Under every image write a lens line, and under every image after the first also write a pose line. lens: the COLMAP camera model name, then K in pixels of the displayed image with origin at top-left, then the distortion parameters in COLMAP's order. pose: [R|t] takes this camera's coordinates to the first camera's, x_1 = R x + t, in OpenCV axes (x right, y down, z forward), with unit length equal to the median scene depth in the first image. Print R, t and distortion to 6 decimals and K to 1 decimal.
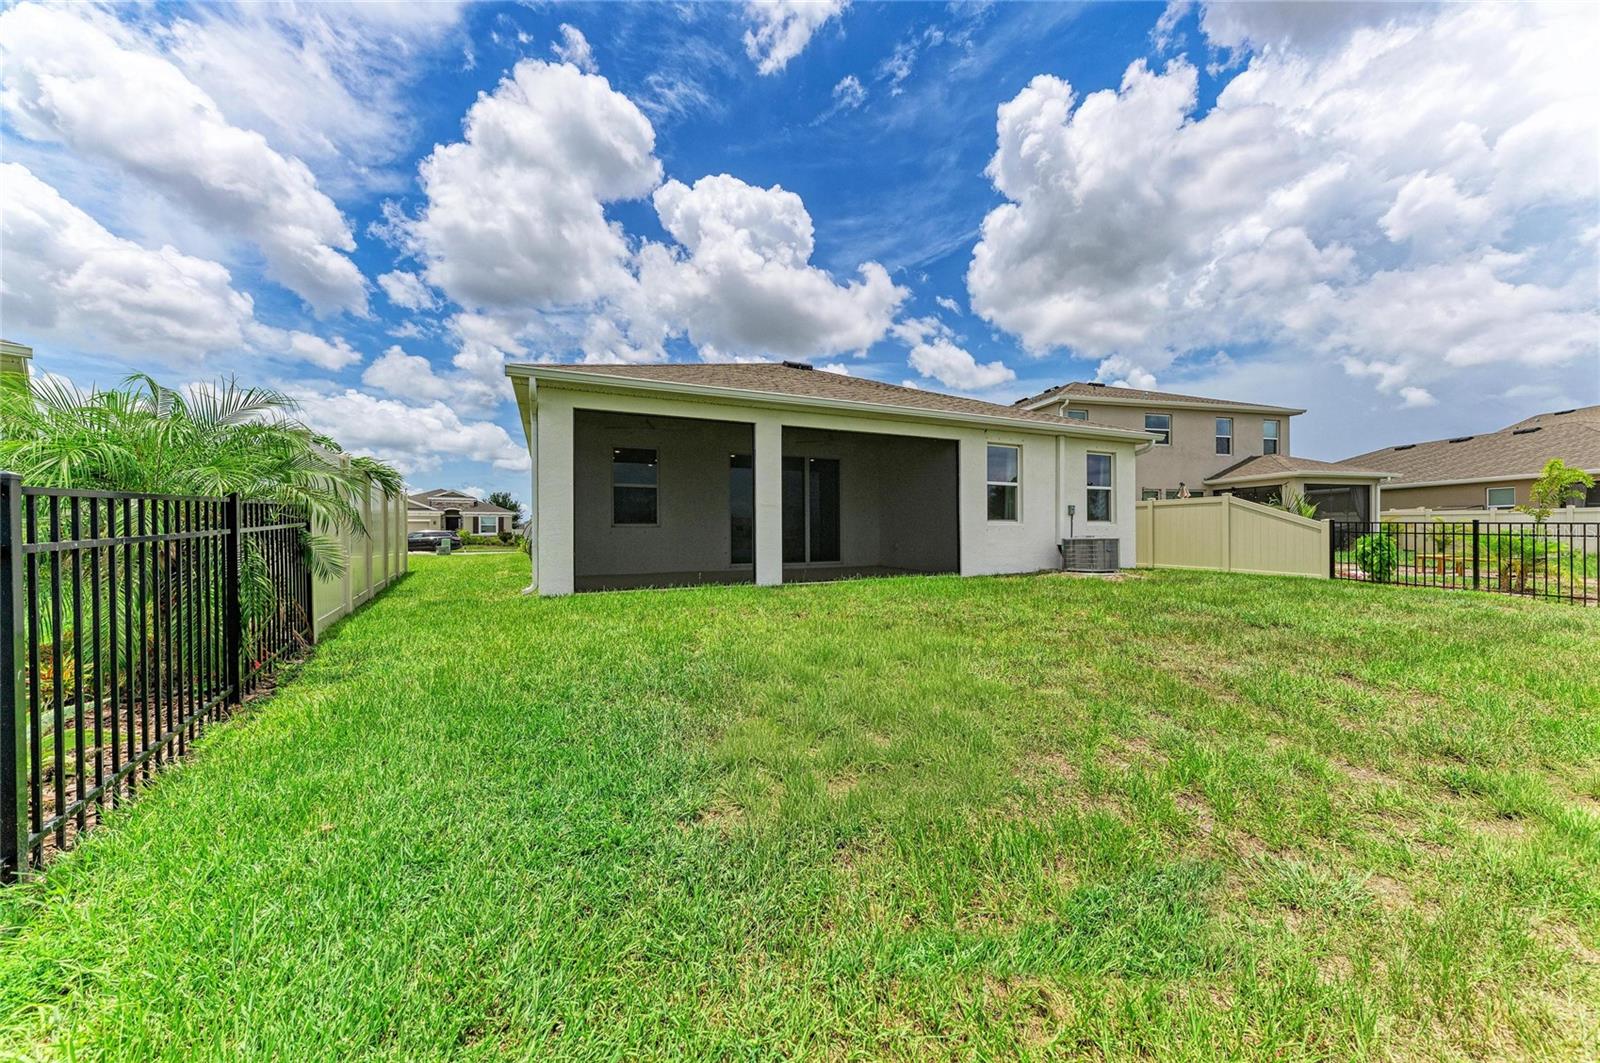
lens RADIAL K [[546.9, 0, 800.0], [0, 546.9, 531.5], [0, 0, 1]] dist [0.001906, -0.000042]
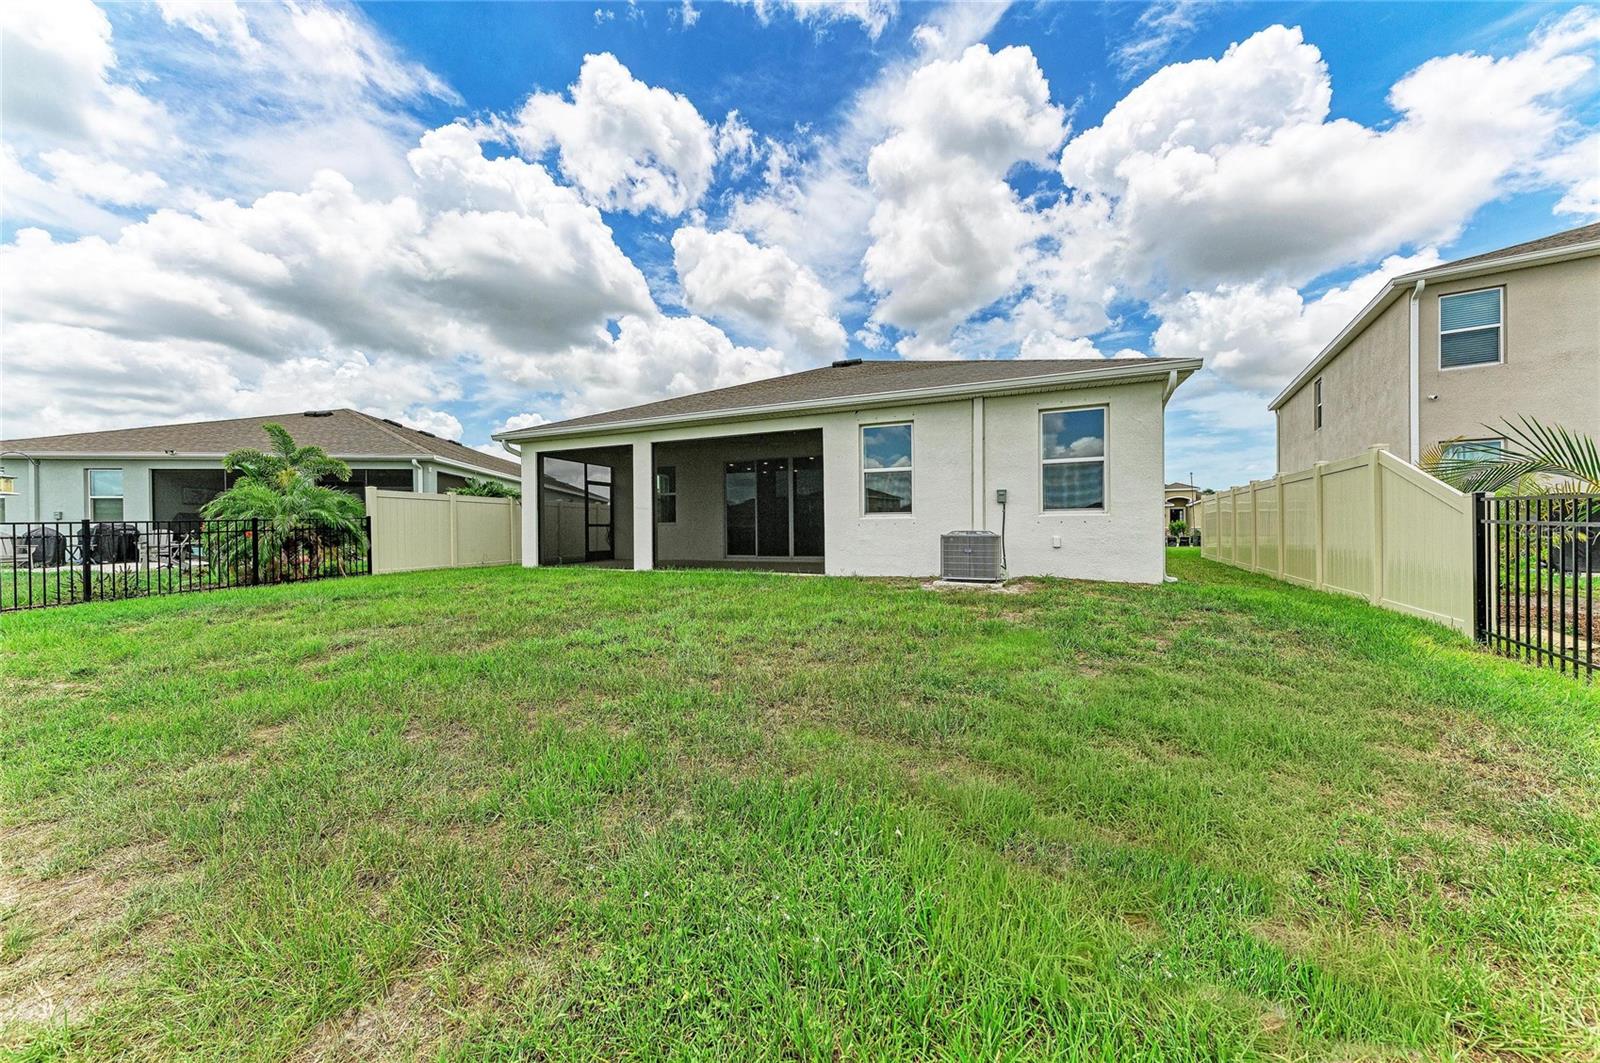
lens RADIAL K [[588.9, 0, 800.0], [0, 588.9, 531.5], [0, 0, 1]] dist [0.001089, 0.000026]
pose [[0.650747, -0.001537, -0.759293, 0.985169], [0.000530, 0.999999, -0.001570, 0.009279], [0.759294, 0.000619, 0.650747, 0.311221]]
